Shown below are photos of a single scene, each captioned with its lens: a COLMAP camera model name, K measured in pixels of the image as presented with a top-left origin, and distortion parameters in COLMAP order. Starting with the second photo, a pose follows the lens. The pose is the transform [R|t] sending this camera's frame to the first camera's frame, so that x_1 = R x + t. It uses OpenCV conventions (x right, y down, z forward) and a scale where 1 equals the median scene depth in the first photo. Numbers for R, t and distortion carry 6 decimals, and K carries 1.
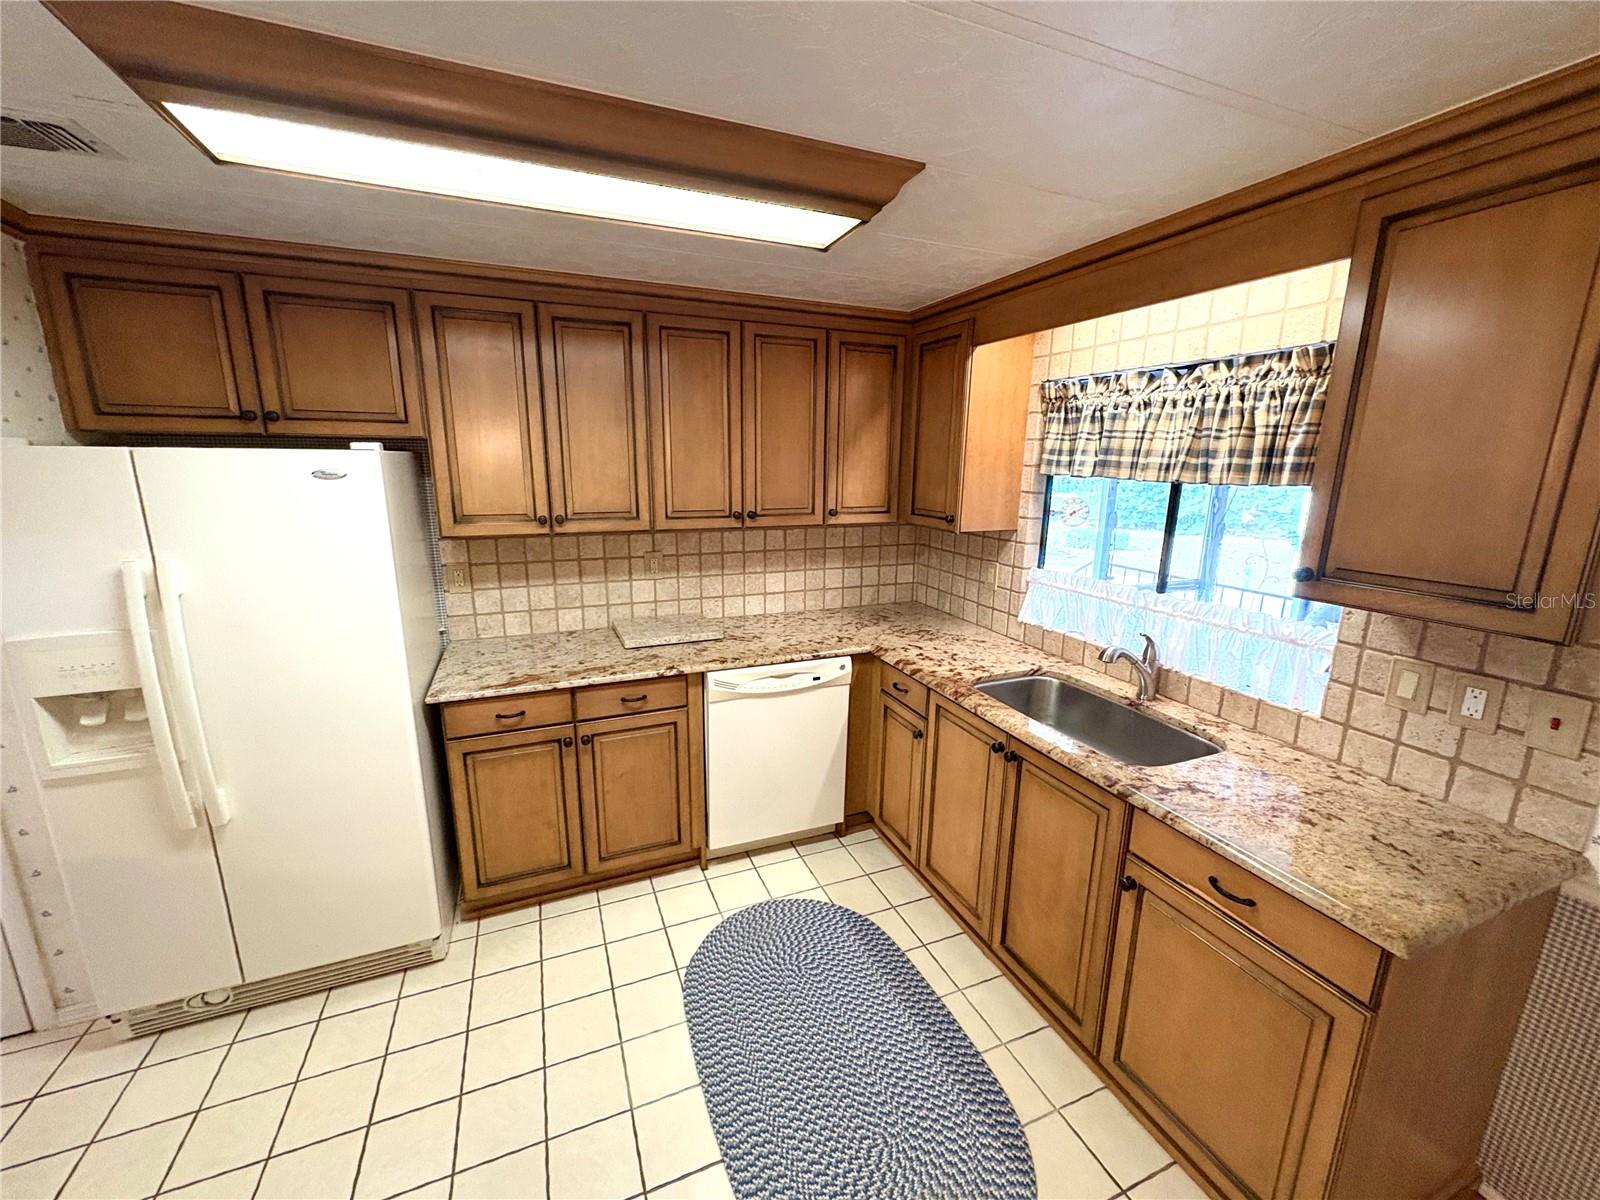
lens RADIAL K [[637.7, 0, 801.7], [0, 637.7, 601.2], [0, 0, 1]] dist [0.001747, 0.000143]
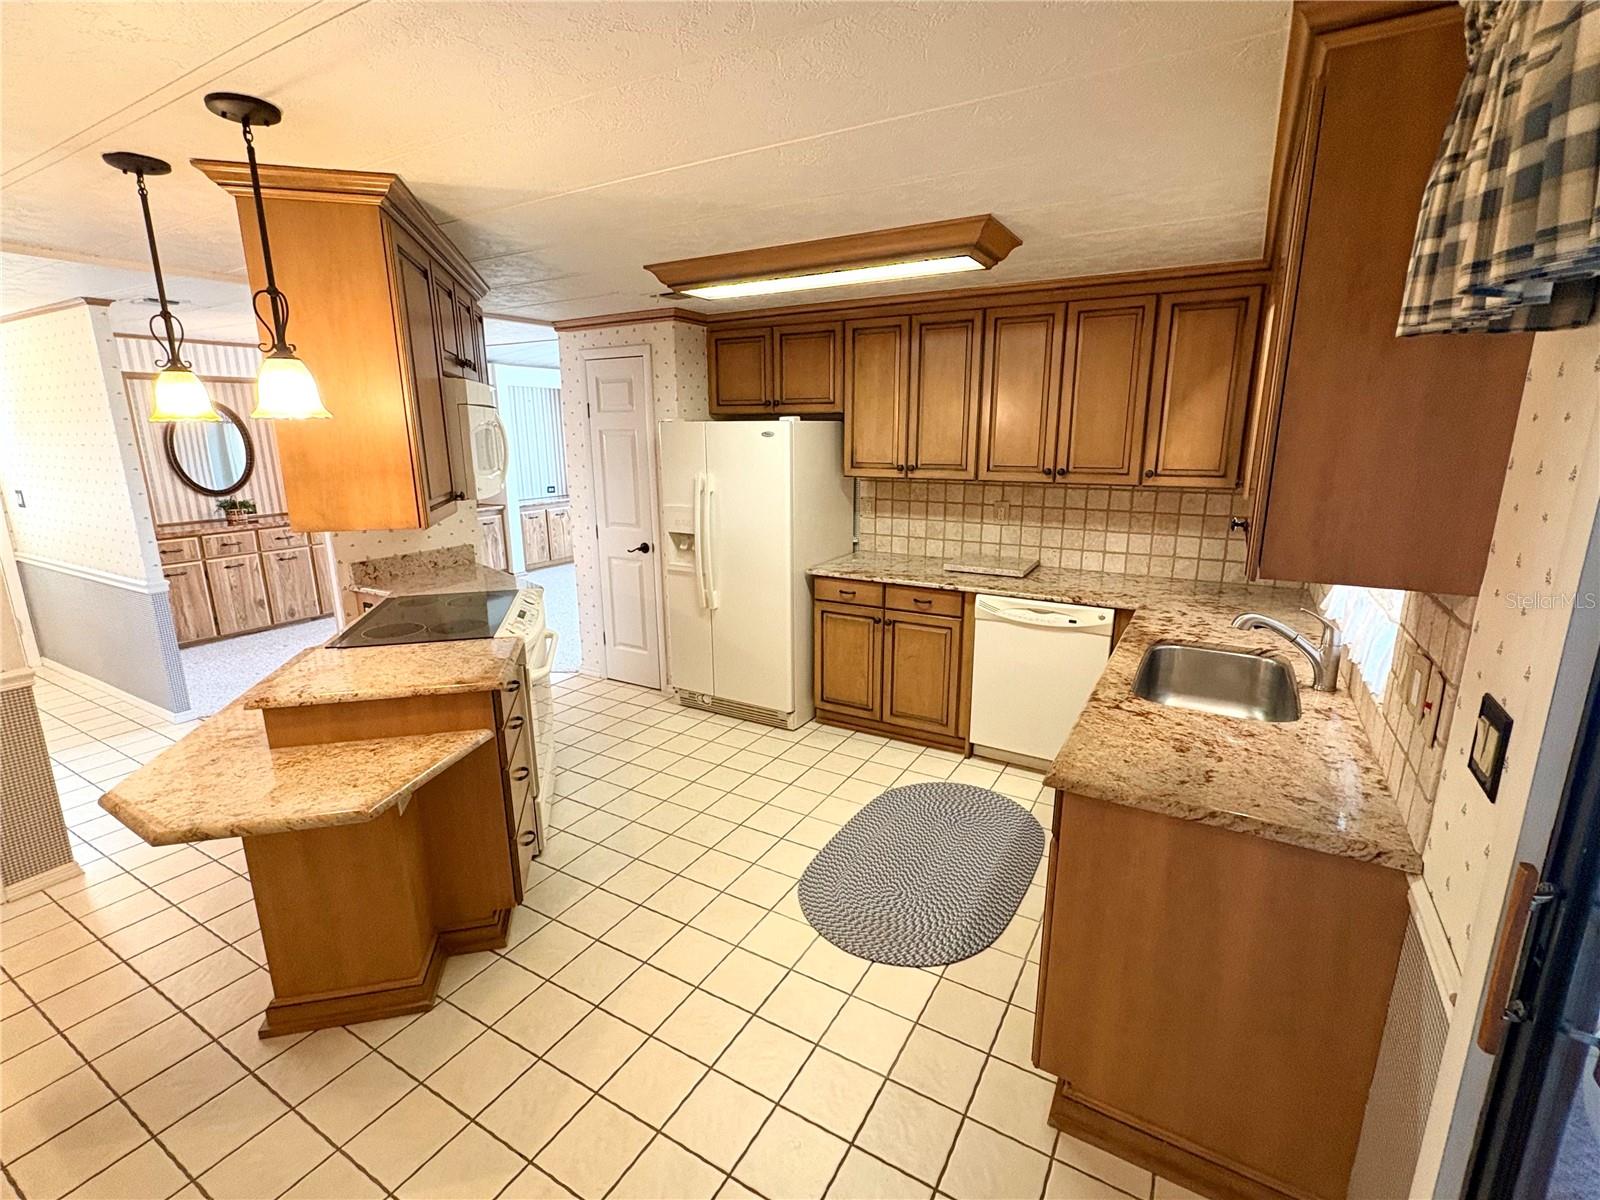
lens RADIAL K [[738.9, 0, 799.2], [0, 738.9, 601.2], [0, 0, 1]] dist [0.005278, 0.000302]
pose [[0.605120, 0.171396, -0.777466, 0.770190], [-0.163369, 0.982502, 0.089444, 0.052743], [0.779192, 0.072890, 0.622532, -0.174846]]
